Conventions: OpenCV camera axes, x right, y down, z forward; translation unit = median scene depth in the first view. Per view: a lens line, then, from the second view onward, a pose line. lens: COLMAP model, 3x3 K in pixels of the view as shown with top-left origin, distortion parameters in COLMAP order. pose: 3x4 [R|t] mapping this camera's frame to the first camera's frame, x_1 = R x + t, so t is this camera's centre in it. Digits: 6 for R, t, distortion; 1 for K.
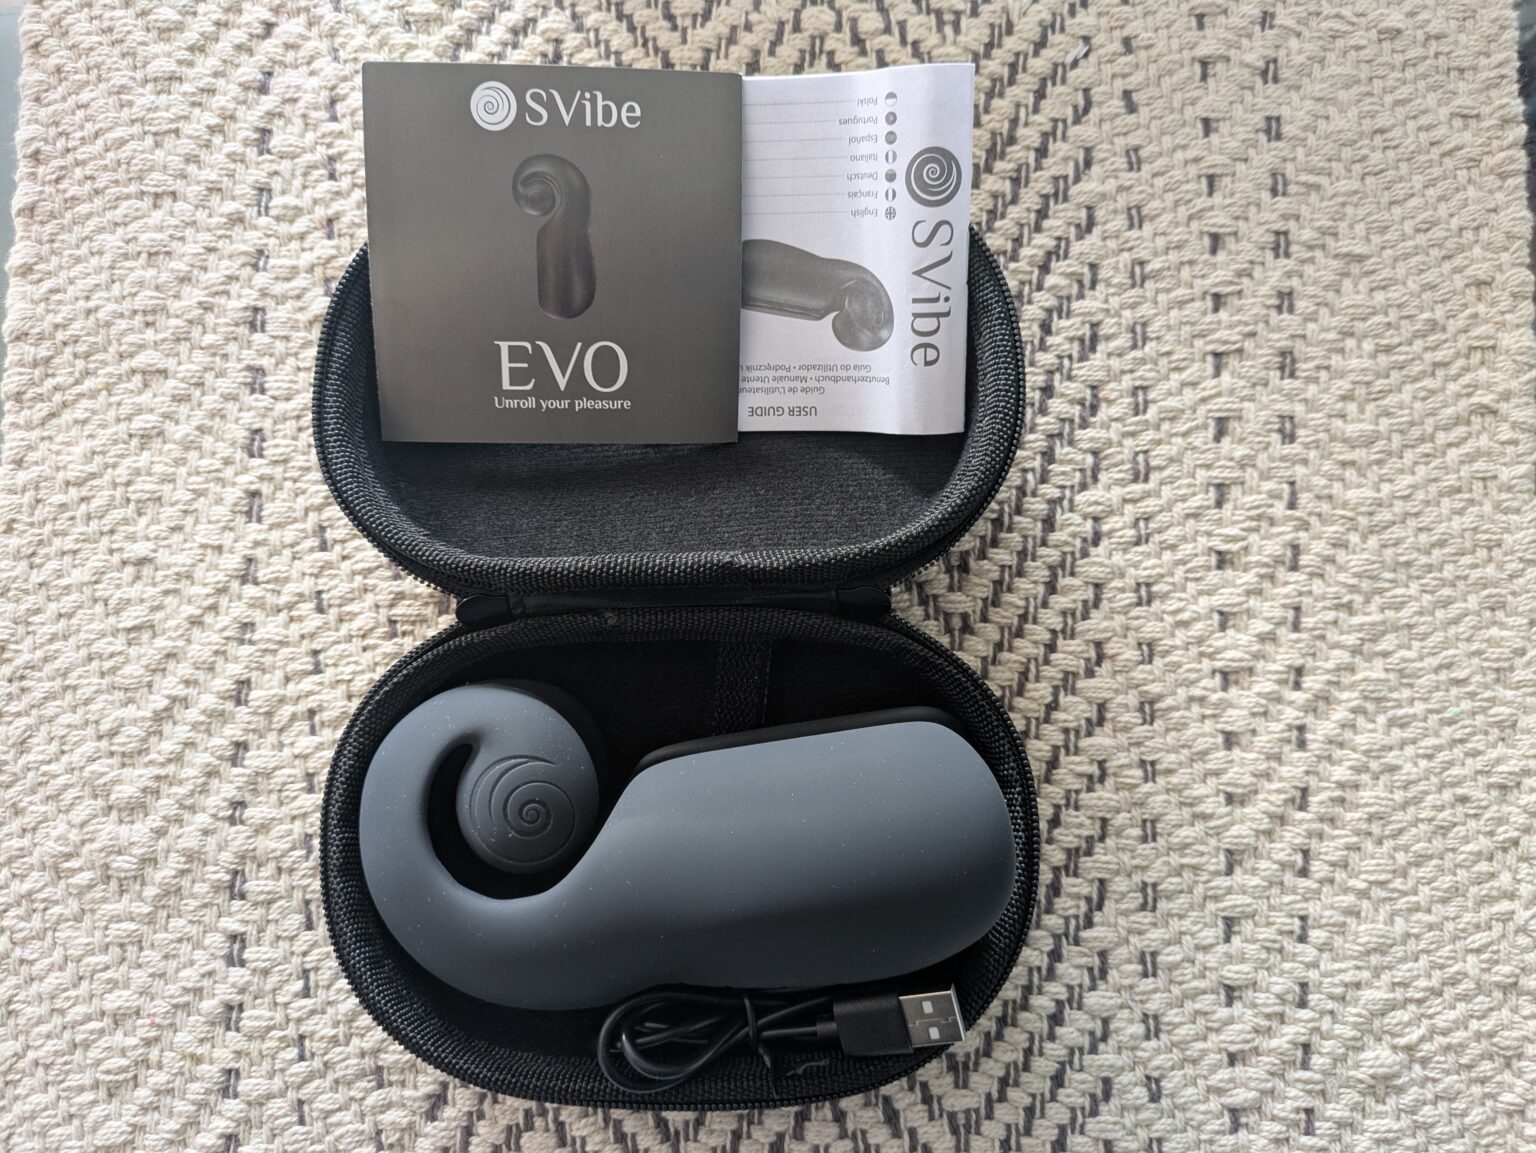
lens RADIAL K [[1108.1, 0, 756.0], [0, 1108.1, 580.3], [0, 0, 1]] dist [0.009855, -0.015125]
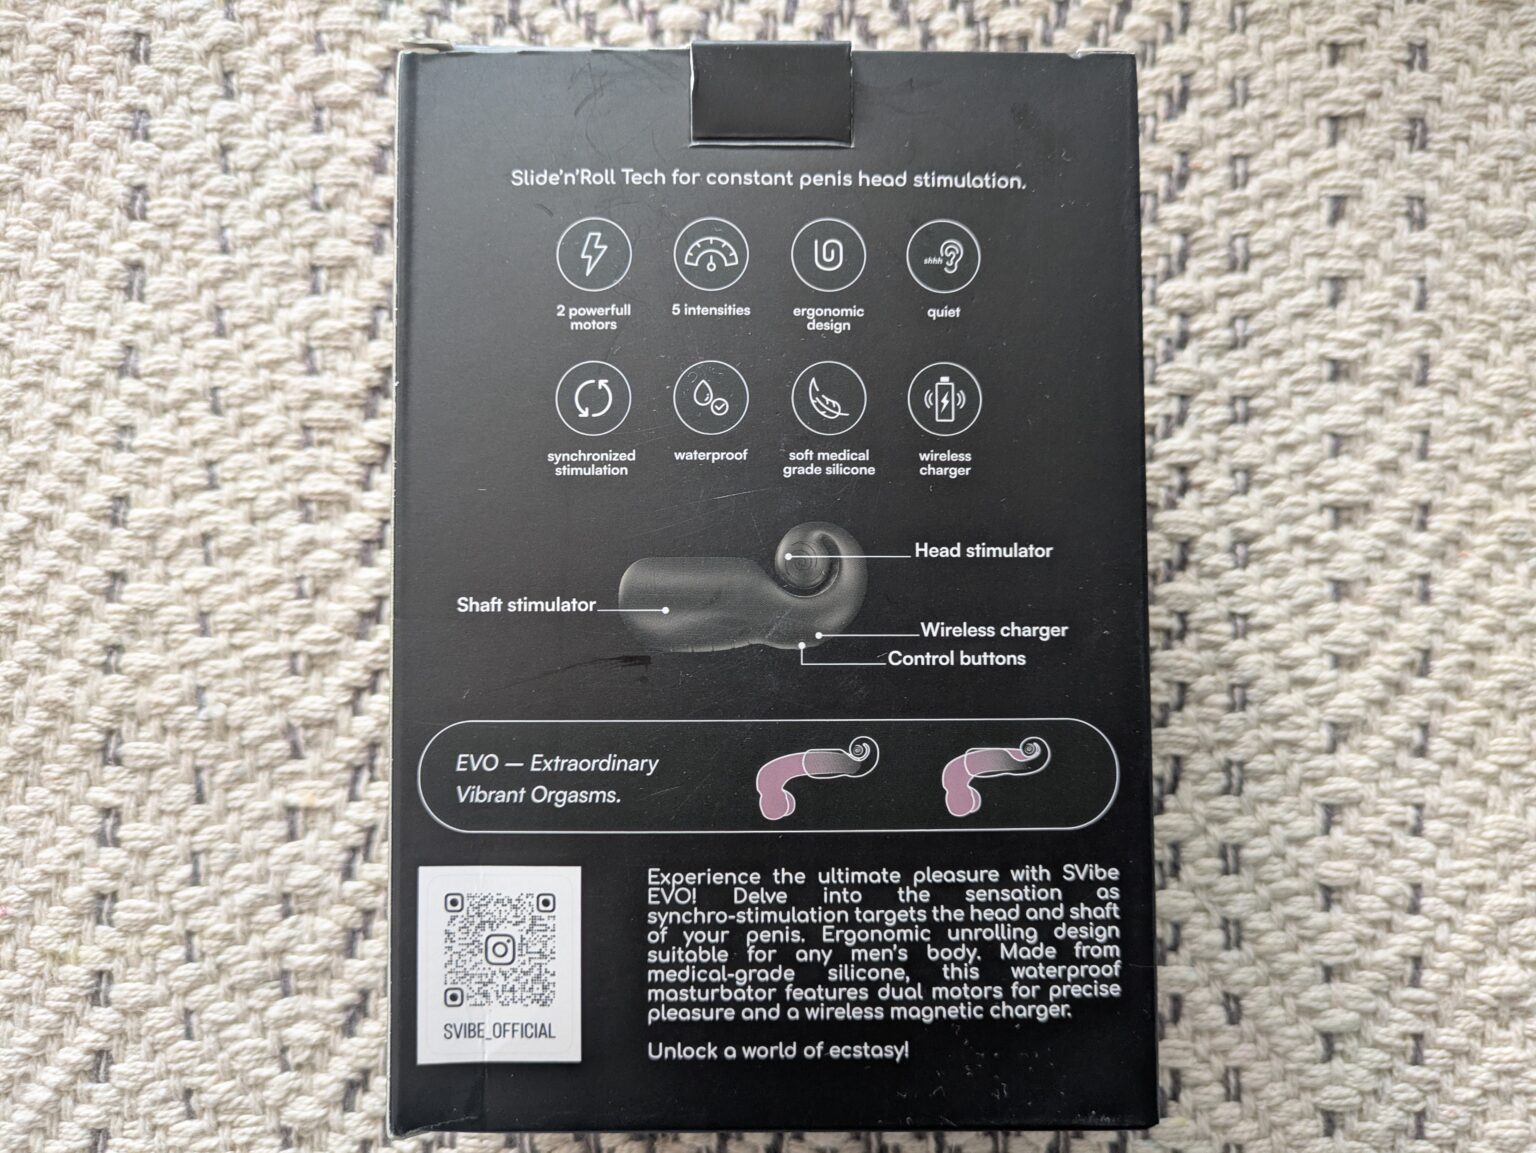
lens RADIAL K [[1108.1, 0, 756.0], [0, 1108.1, 580.3], [0, 0, 1]] dist [0.009855, -0.015125]
pose [[0.999854, 0.017040, -0.001063, 0.000876], [-0.016714, 0.989625, 0.142699, 0.028388], [0.003484, -0.142660, 0.989766, 0.198802]]
